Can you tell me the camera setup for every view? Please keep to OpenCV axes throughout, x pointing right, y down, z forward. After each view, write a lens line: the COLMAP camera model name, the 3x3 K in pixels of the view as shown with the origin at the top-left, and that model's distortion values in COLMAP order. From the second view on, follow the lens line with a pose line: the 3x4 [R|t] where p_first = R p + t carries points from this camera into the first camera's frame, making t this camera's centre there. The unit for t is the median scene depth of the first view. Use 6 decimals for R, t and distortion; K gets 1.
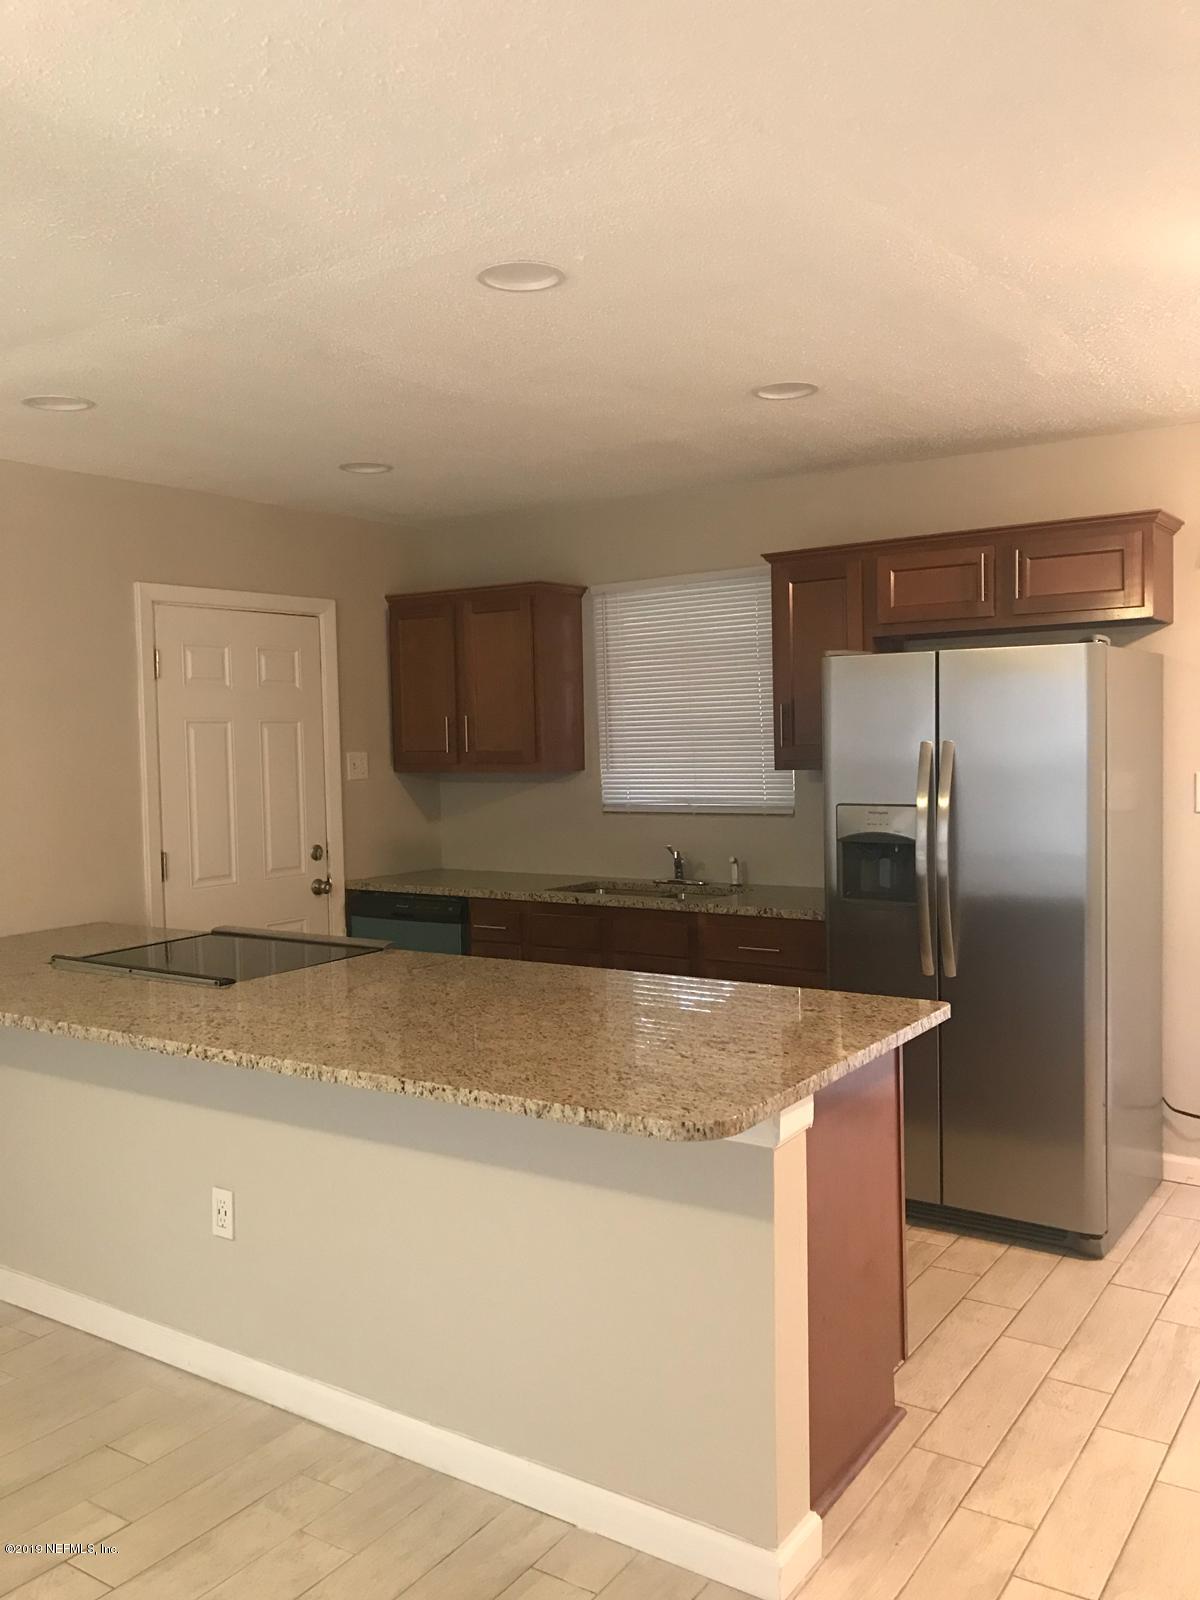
lens RADIAL K [[1304.9, 0, 610.1], [0, 1304.9, 802.5], [0, 0, 1]] dist [0.063752, -0.078572]
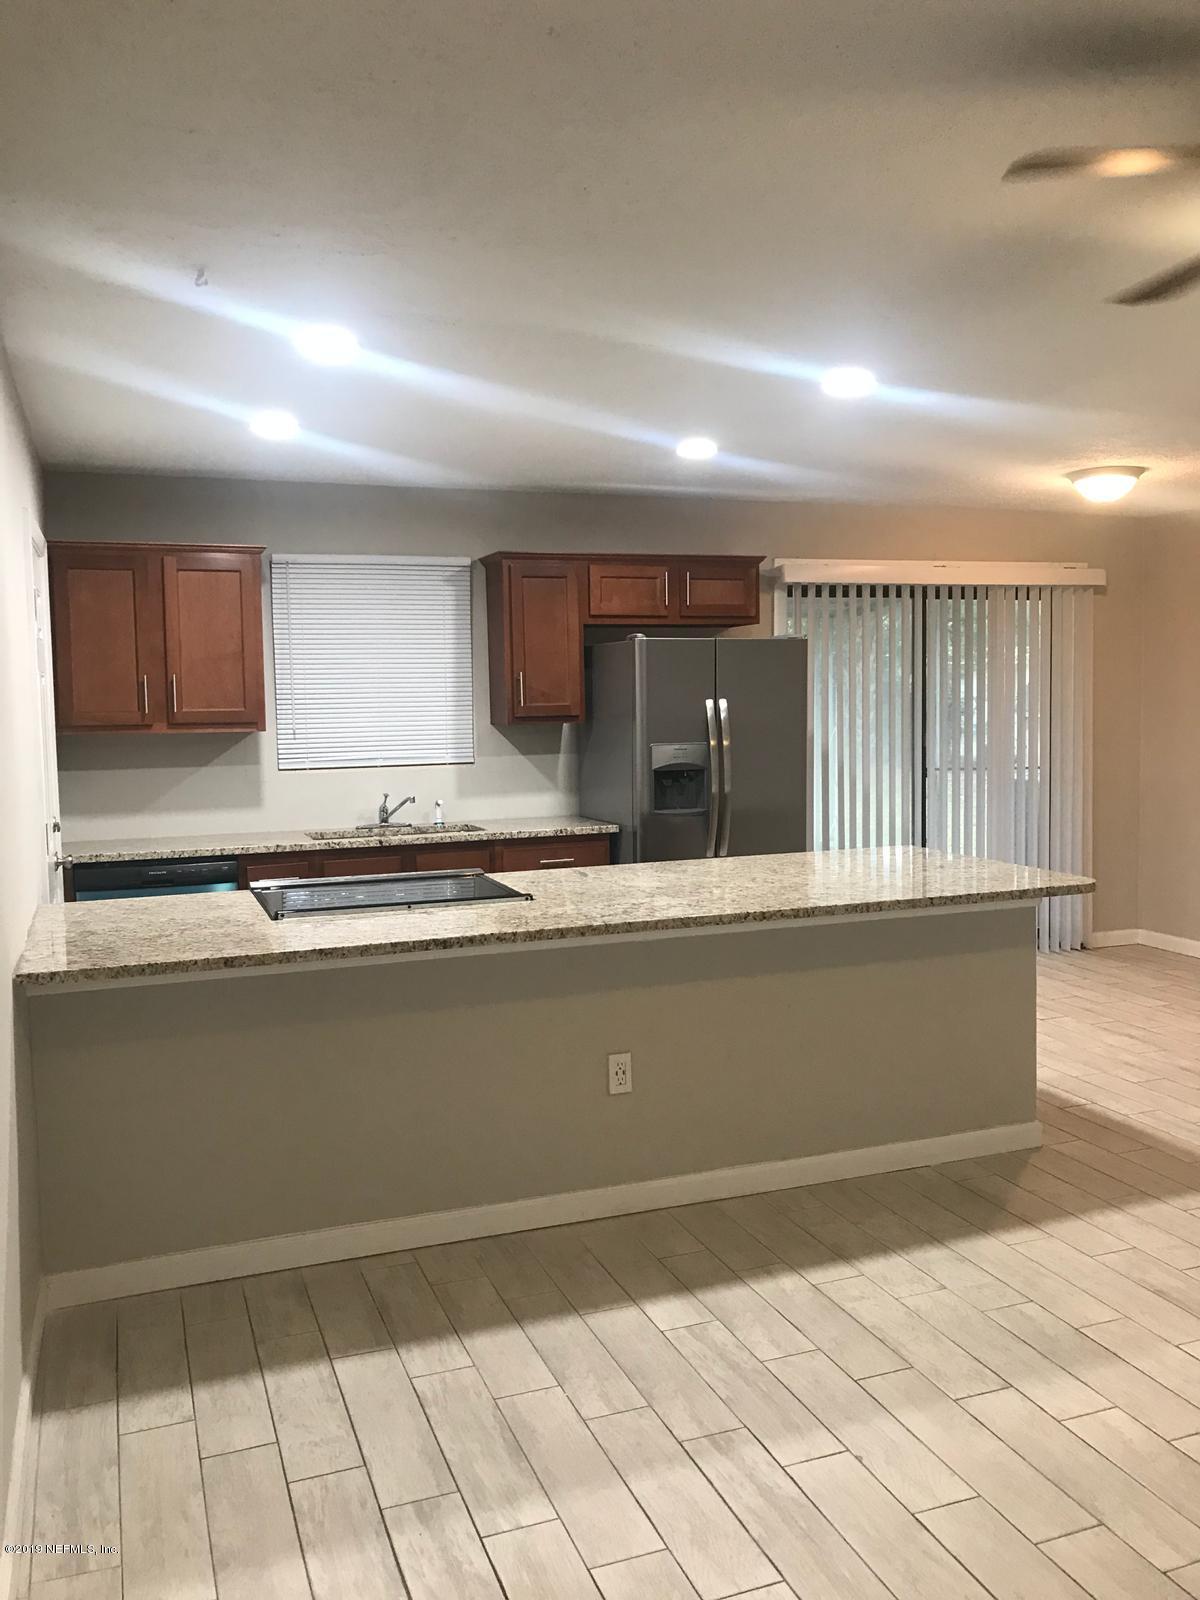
lens RADIAL K [[1304.9, 0, 610.1], [0, 1304.9, 802.5], [0, 0, 1]] dist [0.063752, -0.078572]
pose [[0.577828, -0.054711, 0.814323, -1.242674], [0.046609, 0.998334, 0.034001, 0.017334], [-0.814826, 0.018308, 0.579416, 0.288240]]
